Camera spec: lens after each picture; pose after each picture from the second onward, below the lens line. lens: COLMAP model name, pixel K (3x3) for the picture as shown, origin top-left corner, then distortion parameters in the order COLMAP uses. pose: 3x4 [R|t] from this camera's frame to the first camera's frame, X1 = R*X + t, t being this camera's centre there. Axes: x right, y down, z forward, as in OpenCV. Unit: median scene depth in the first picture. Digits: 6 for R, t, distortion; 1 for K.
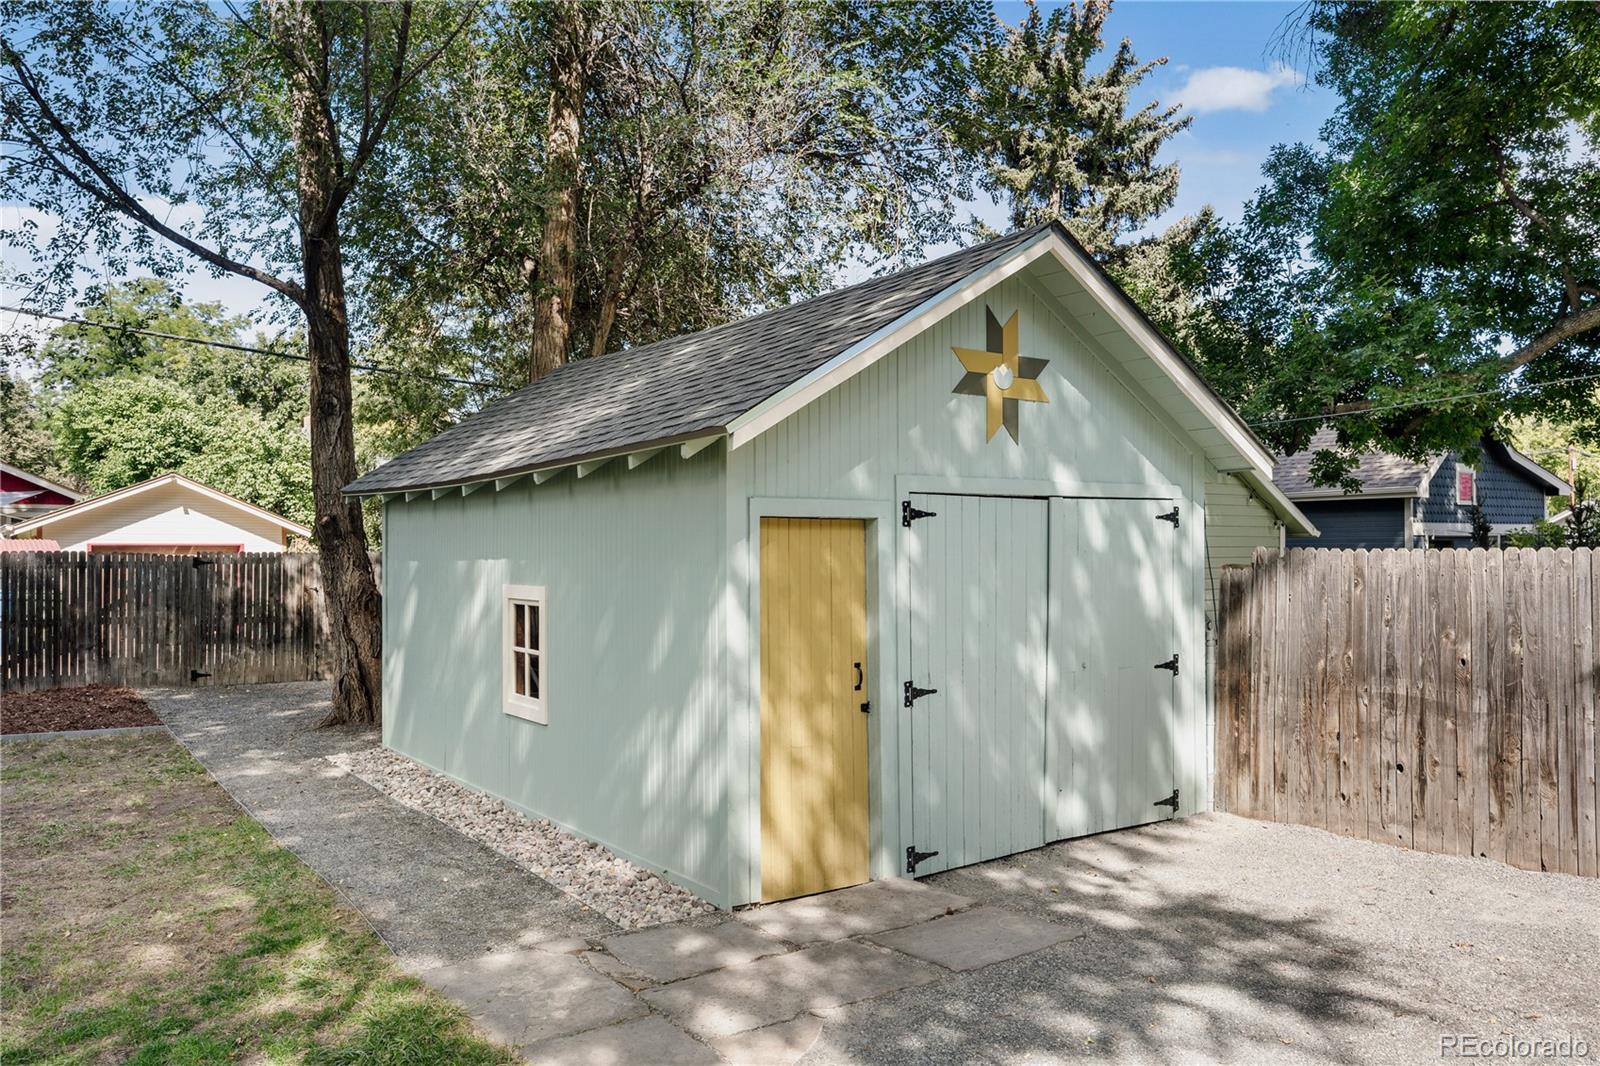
lens RADIAL K [[1199.7, 0, 802.3], [0, 1199.7, 539.5], [0, 0, 1]] dist [-0.018737, 0.005164]
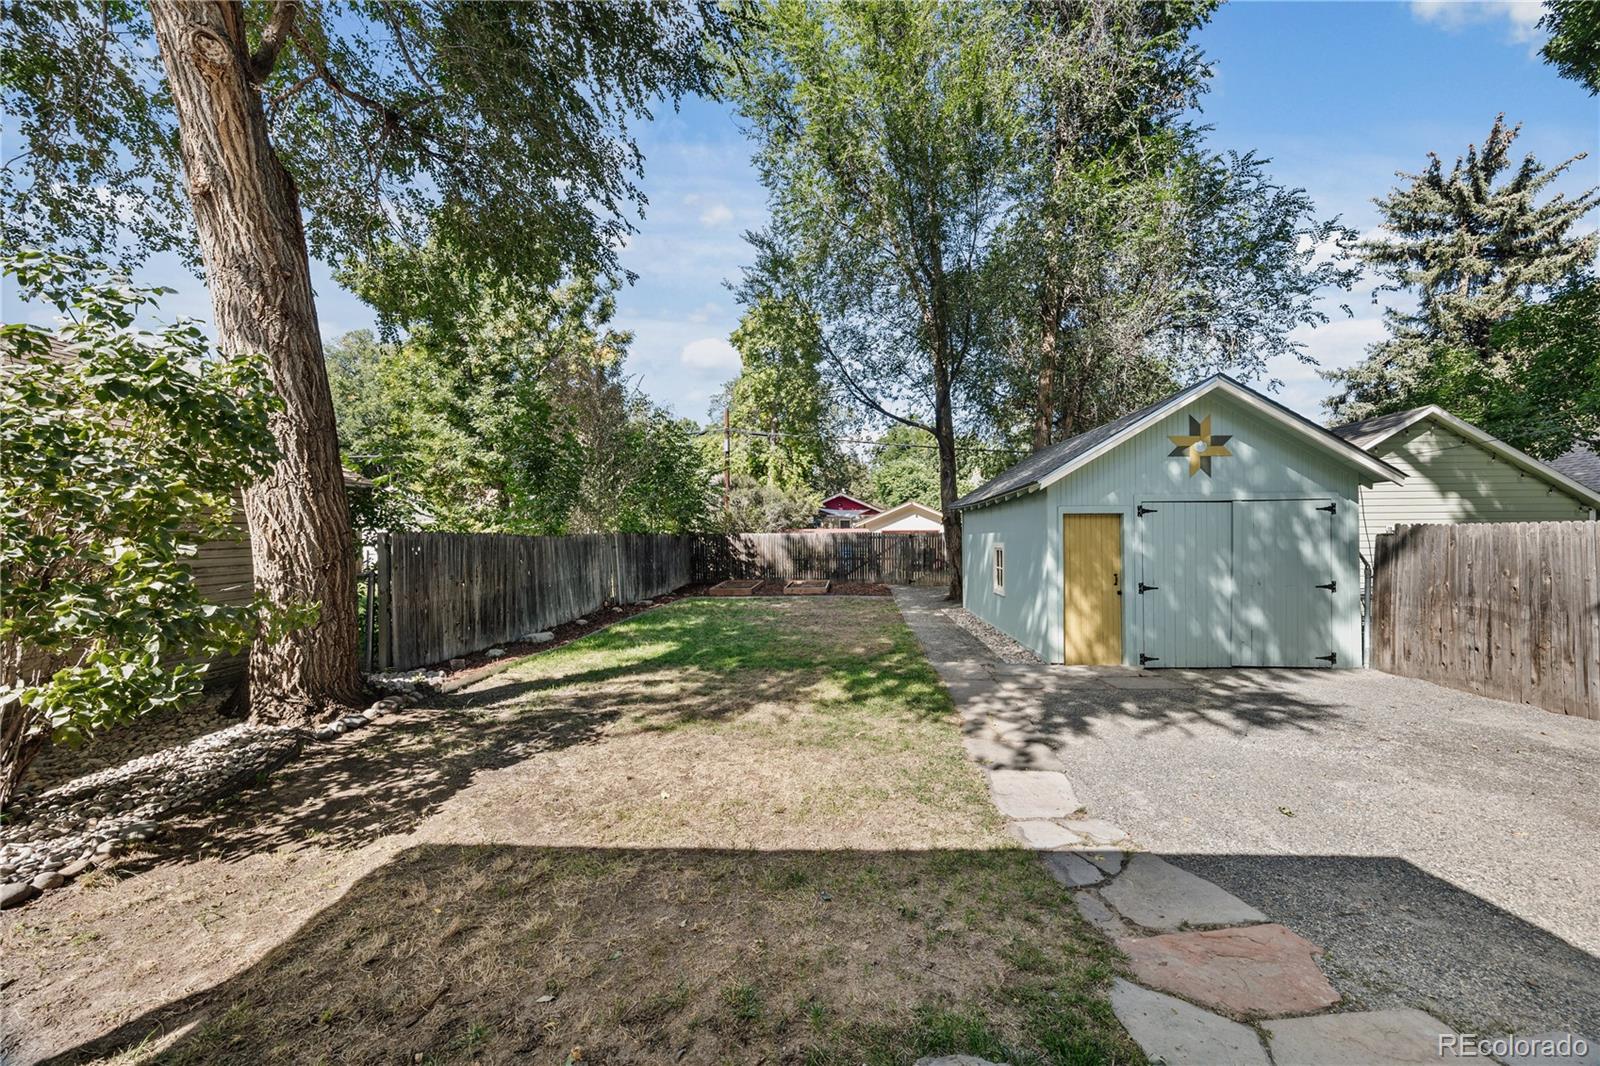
lens RADIAL K [[618.1, 0, 798.6], [0, 618.1, 536.3], [0, 0, 1]] dist [-0.010725, 0.001071]
pose [[0.764035, -0.002199, -0.645171, 0.286413], [0.010857, 0.999896, 0.009448, 0.006983], [0.645083, -0.014223, 0.763980, -0.278269]]
